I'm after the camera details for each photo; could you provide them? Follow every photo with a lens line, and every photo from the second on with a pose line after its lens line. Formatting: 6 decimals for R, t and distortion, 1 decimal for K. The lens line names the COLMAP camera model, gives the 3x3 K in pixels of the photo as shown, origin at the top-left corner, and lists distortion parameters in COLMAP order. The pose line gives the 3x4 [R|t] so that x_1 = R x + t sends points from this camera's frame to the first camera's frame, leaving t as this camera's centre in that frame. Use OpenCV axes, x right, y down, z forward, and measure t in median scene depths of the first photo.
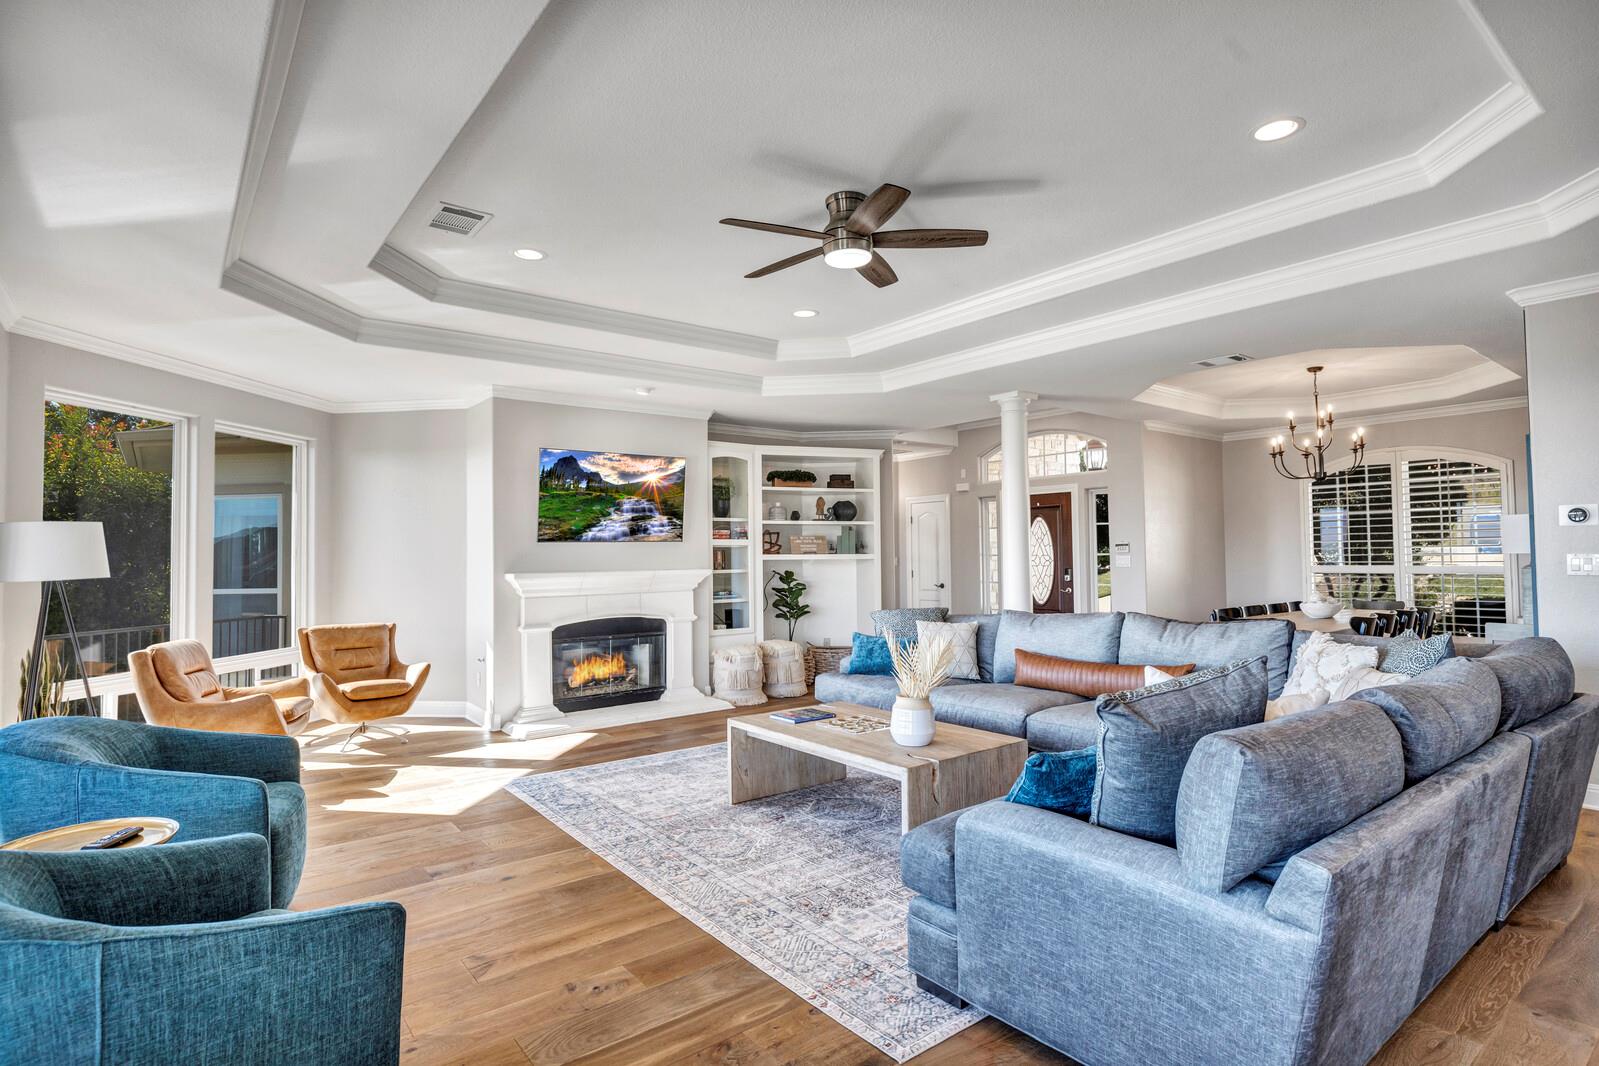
lens RADIAL K [[820.9, 0, 799.5], [0, 820.9, 533.0], [0, 0, 1]] dist [0.002026, 0.000289]
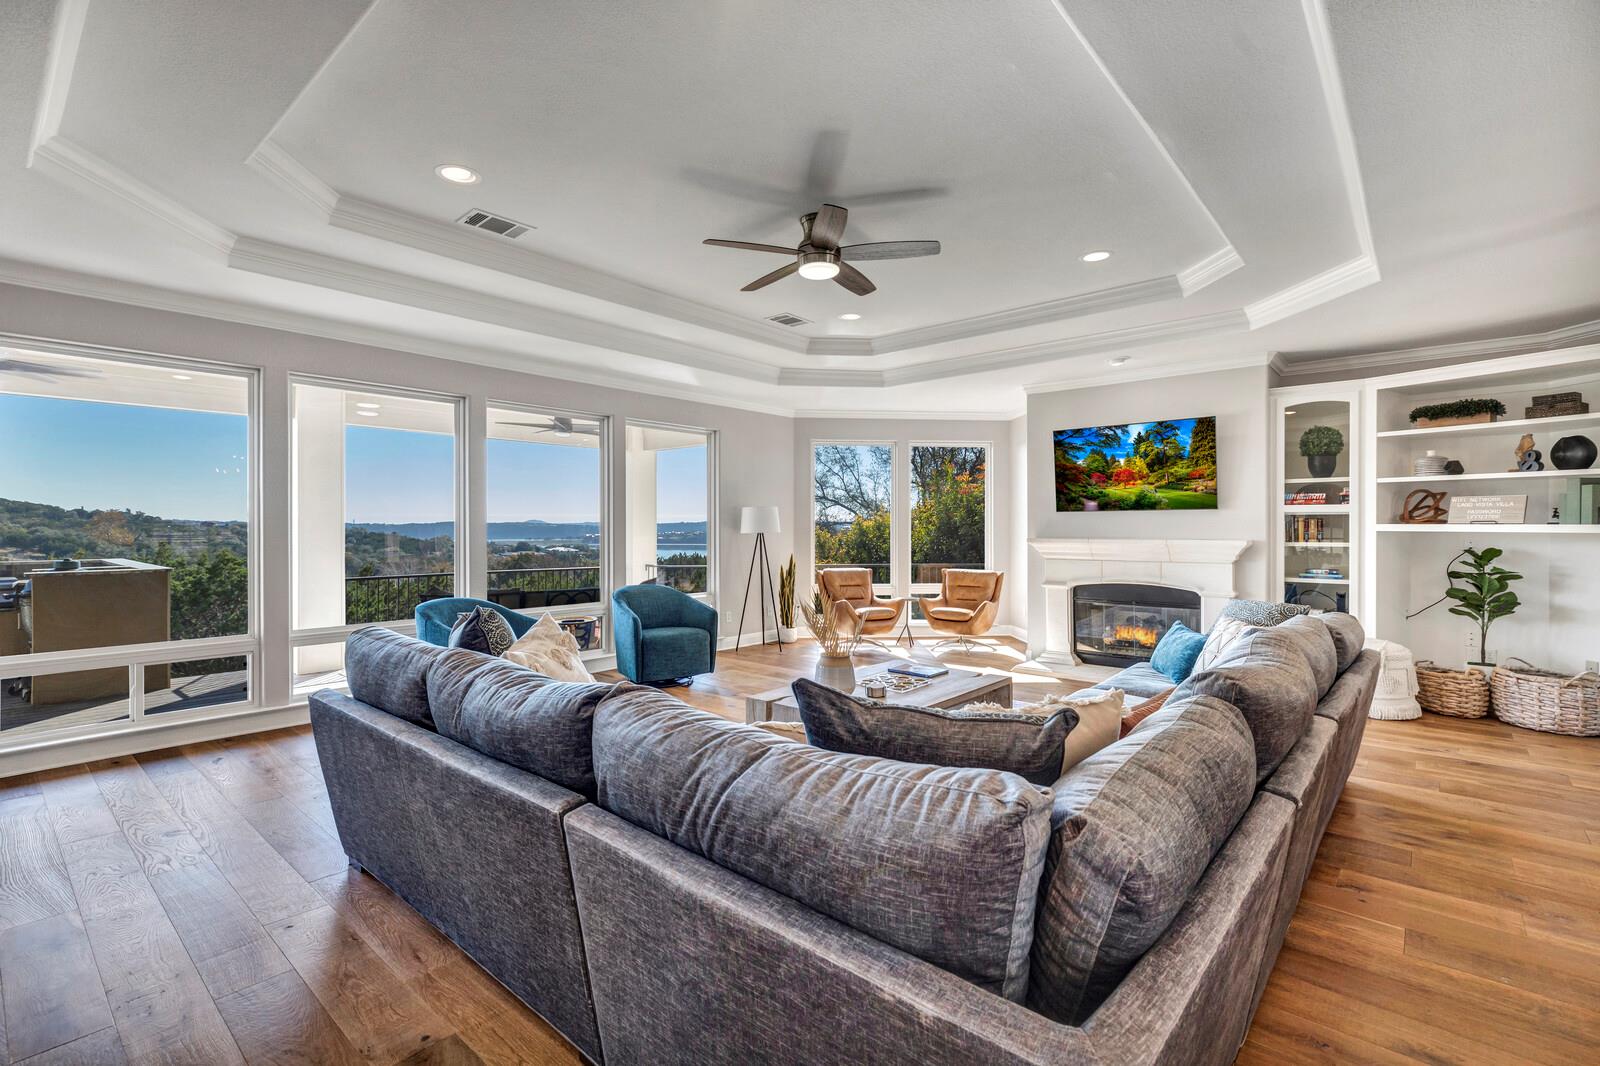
lens RADIAL K [[725.5, 0, 803.8], [0, 725.5, 527.4], [0, 0, 1]] dist [0.002372, 0.000826]
pose [[0.205848, 0.010958, -0.978523, 0.497156], [0.025980, 0.999524, 0.016658, 0.005283], [0.978239, -0.028851, 0.205465, 0.350116]]
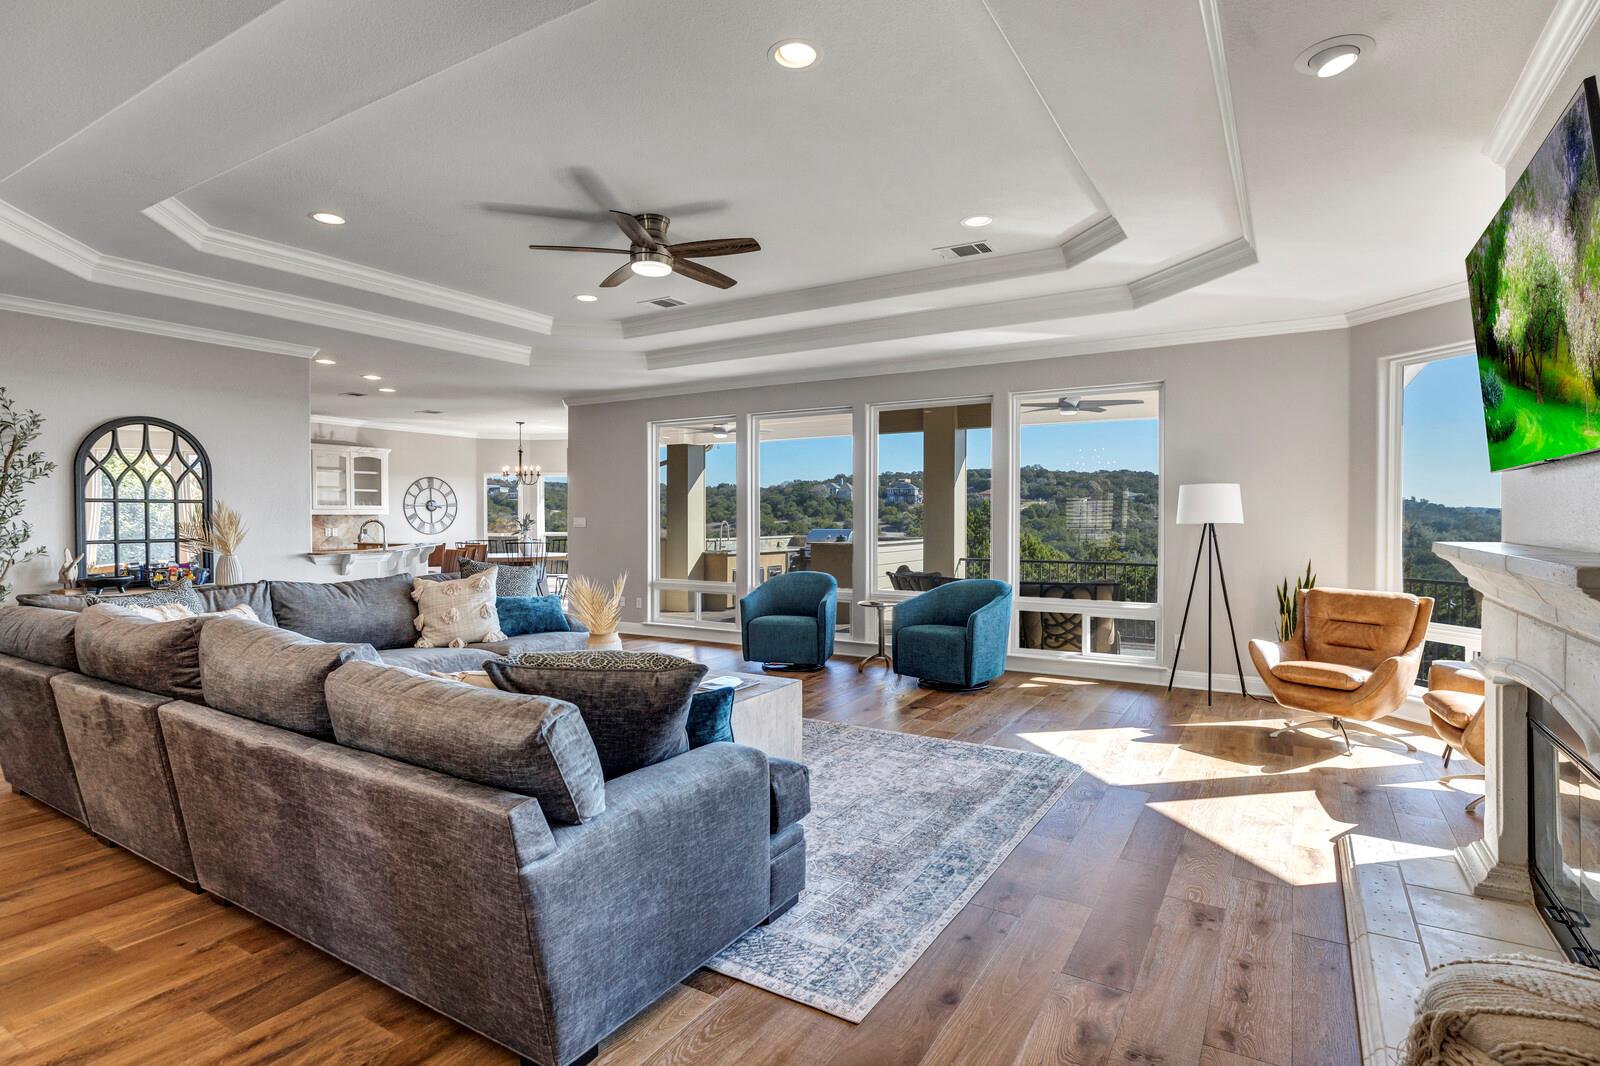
lens RADIAL K [[806.2, 0, 830.4], [0, 806.2, 525.7], [0, 0, 1]] dist [0.000615, -0.000341]
pose [[-0.923393, 0.016153, -0.383515, 0.132063], [0.021291, 0.999731, -0.009156, 0.028624], [0.383264, -0.016620, -0.923489, 1.017073]]
